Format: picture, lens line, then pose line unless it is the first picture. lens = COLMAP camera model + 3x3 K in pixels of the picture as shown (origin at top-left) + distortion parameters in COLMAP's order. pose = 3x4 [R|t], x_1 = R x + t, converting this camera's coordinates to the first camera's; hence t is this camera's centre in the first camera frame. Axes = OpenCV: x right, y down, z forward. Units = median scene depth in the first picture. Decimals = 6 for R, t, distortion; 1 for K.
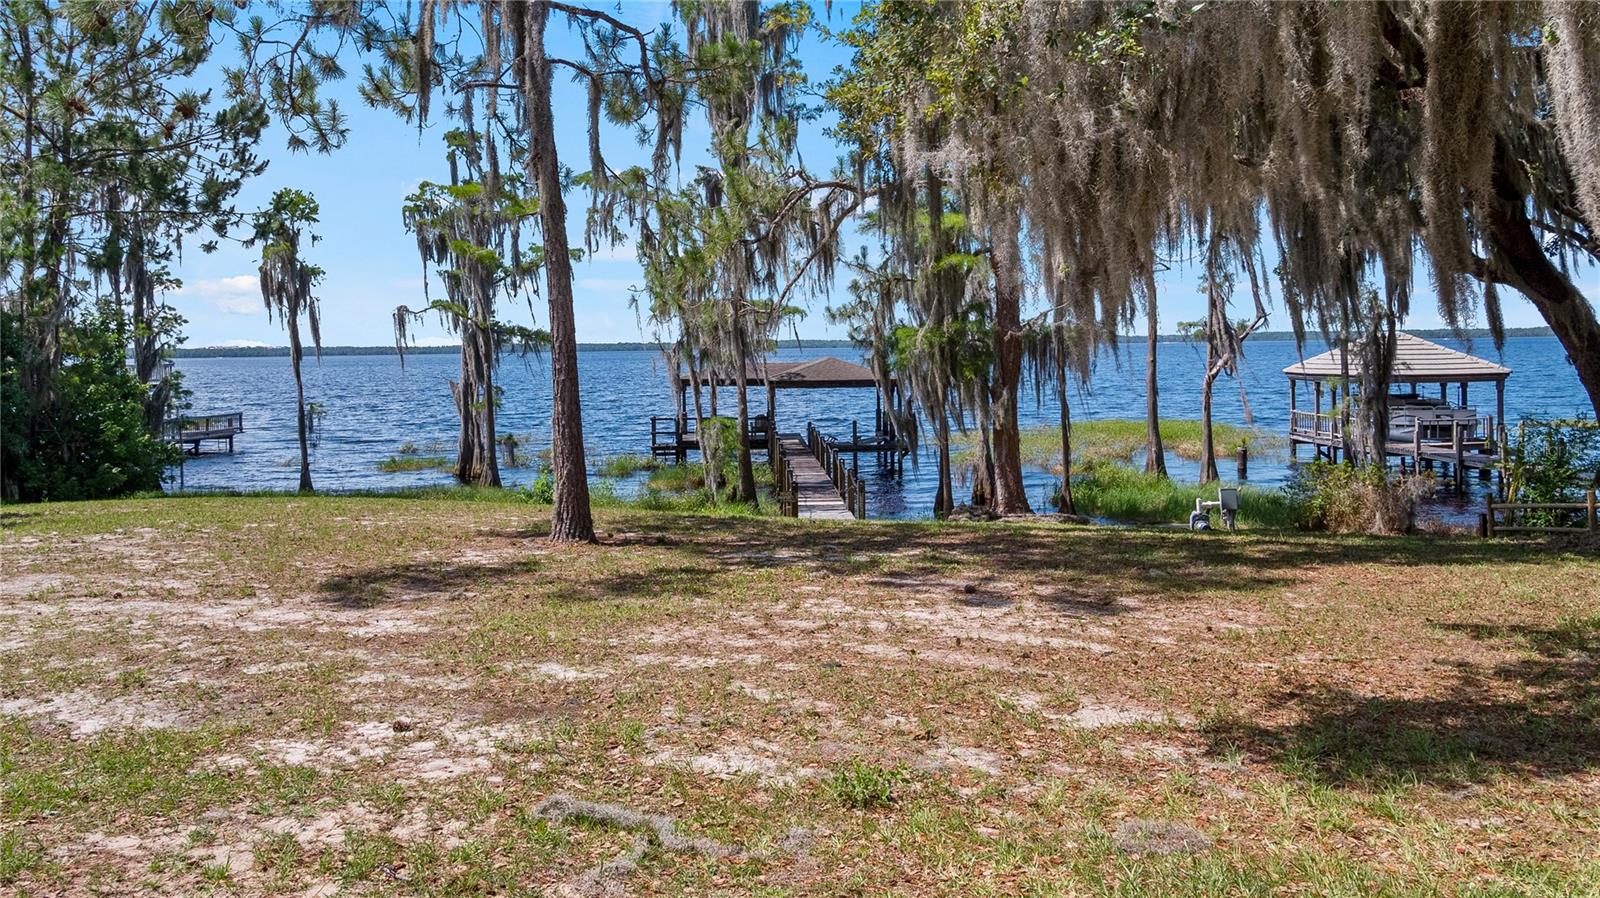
lens RADIAL K [[1304.9, 0, 800.0], [0, 1304.9, 447.0], [0, 0, 1]] dist [-0.001137, -0.000117]
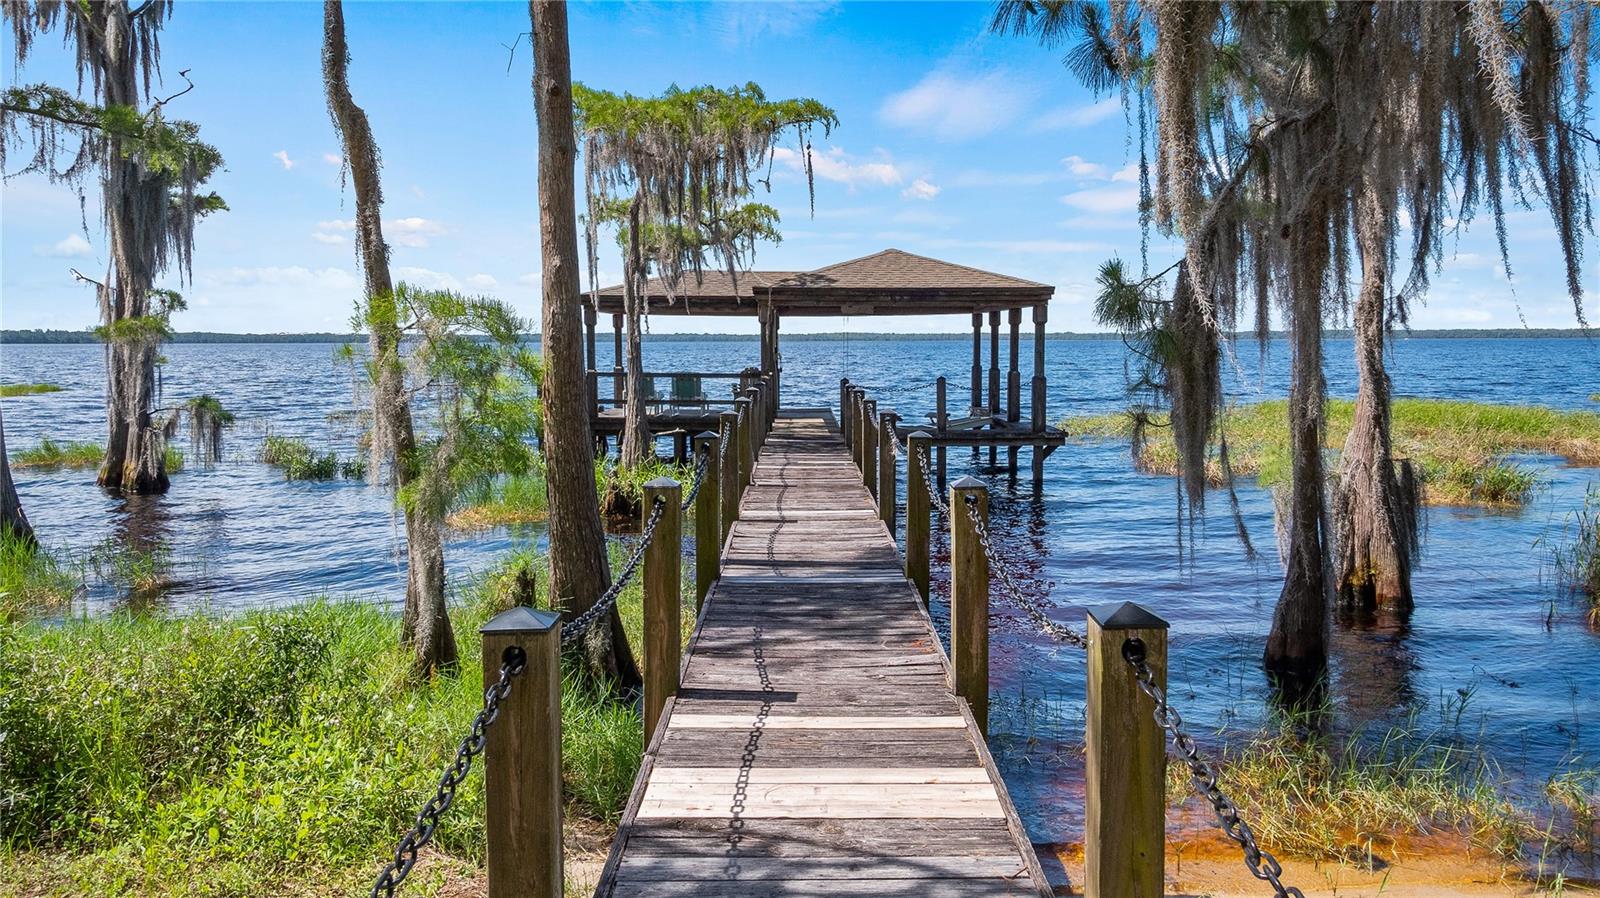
lens RADIAL K [[1304.9, 0, 800.1], [0, 1304.9, 448.1], [0, 0, 1]] dist [-0.001137, -0.000117]
pose [[0.999062, 0.014555, -0.040782, 0.010706], [-0.014206, 0.999860, 0.008840, 0.001588], [0.040905, -0.008252, 0.999129, 0.536917]]
